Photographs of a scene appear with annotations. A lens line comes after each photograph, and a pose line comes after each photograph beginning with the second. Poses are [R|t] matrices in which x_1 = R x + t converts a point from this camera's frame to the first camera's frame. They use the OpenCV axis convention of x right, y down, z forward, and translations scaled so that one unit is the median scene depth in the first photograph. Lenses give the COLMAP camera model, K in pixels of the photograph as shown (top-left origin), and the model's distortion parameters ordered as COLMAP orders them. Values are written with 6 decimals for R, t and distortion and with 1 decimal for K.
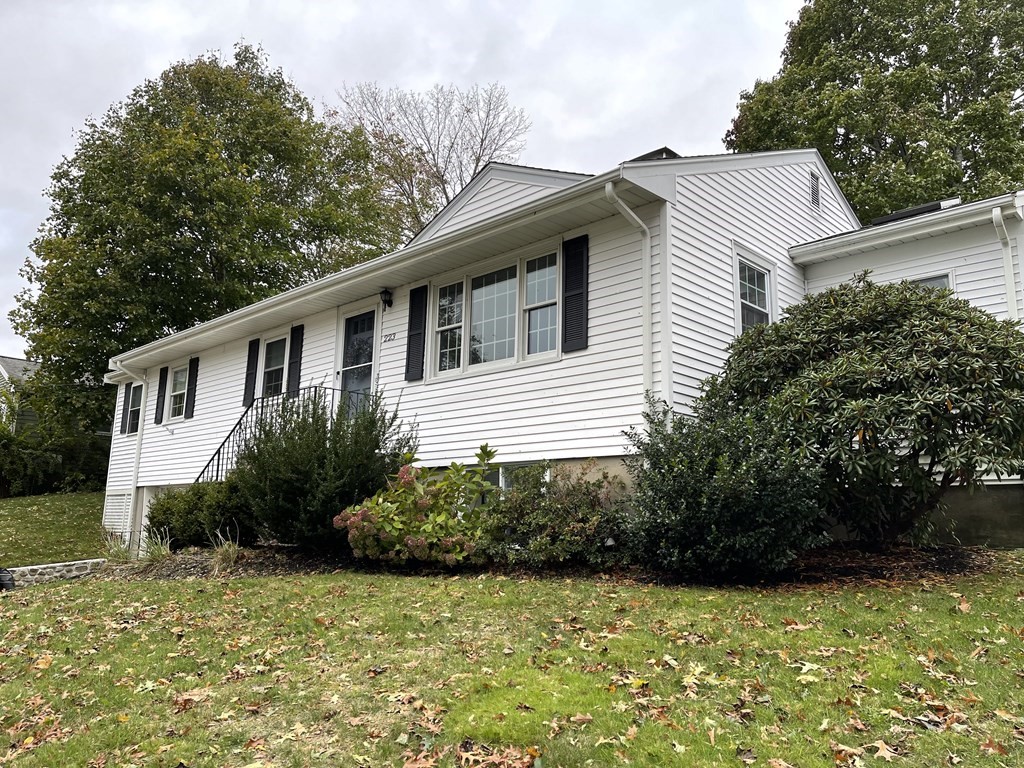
lens RADIAL K [[784.9, 0, 513.7], [0, 784.9, 389.1], [0, 0, 1]] dist [0.074931, -0.098400]
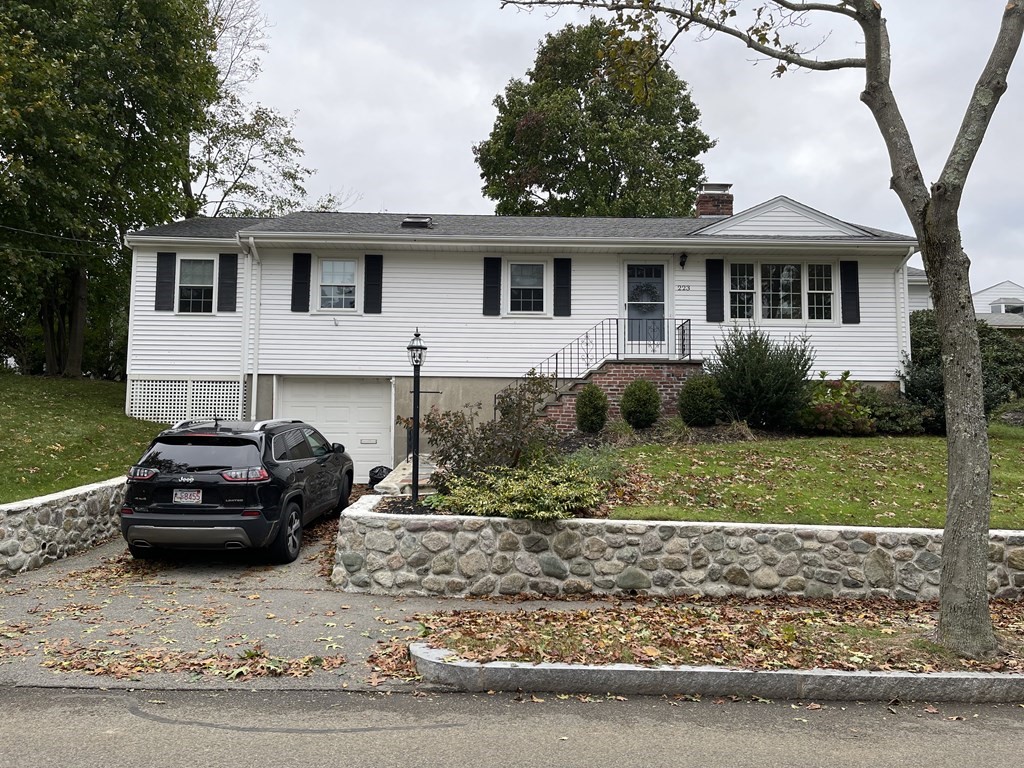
lens RADIAL K [[784.9, 0, 513.7], [0, 784.9, 389.1], [0, 0, 1]] dist [0.074931, -0.098400]
pose [[0.706420, 0.051509, 0.705916, -1.479599], [-0.122431, 0.991207, 0.050193, 0.090559], [-0.697124, -0.121883, 0.706515, 0.170455]]
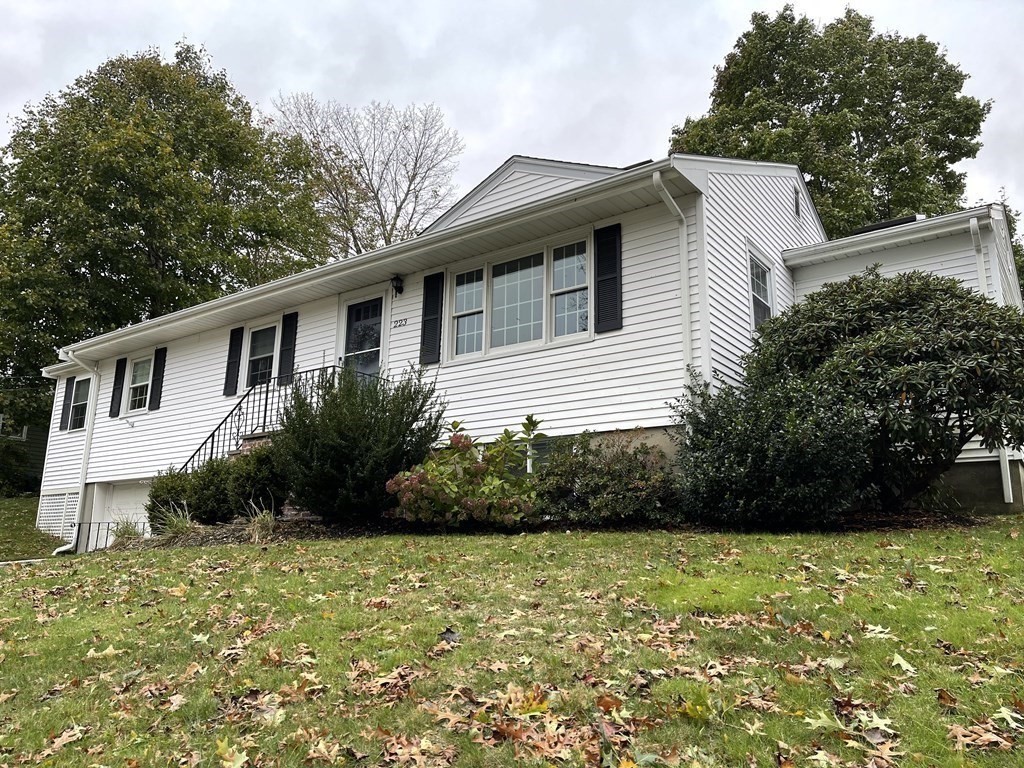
lens RADIAL K [[784.9, 0, 513.7], [0, 784.9, 389.1], [0, 0, 1]] dist [0.074931, -0.098400]
pose [[0.990923, 0.025036, 0.132078, -0.152060], [-0.019959, 0.999015, -0.039622, 0.060040], [-0.132940, 0.036626, 0.990447, -0.024732]]
